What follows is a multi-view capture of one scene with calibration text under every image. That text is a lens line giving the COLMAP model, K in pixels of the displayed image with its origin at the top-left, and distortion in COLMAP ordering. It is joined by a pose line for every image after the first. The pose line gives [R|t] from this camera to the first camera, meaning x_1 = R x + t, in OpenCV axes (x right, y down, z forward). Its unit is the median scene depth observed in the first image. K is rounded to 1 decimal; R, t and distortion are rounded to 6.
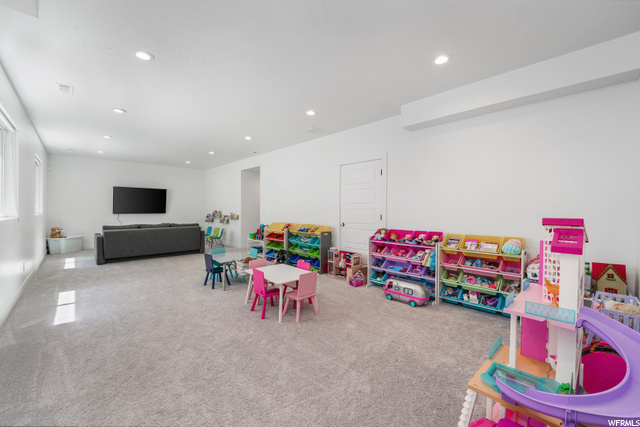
lens RADIAL K [[241.3, 0, 309.7], [0, 241.3, 209.9], [0, 0, 1]] dist [-0.001351, -0.000245]
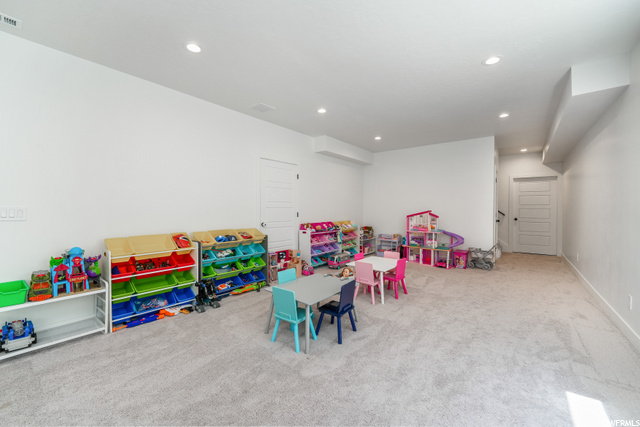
lens RADIAL K [[261.8, 0, 323.2], [0, 261.8, 206.7], [0, 0, 1]] dist [-0.001526, -0.002547]
pose [[-0.154221, 0.011013, 0.987975, -0.904179], [0.007110, 0.999924, -0.010037, 0.006498], [-0.988011, 0.005476, -0.154288, 0.972685]]
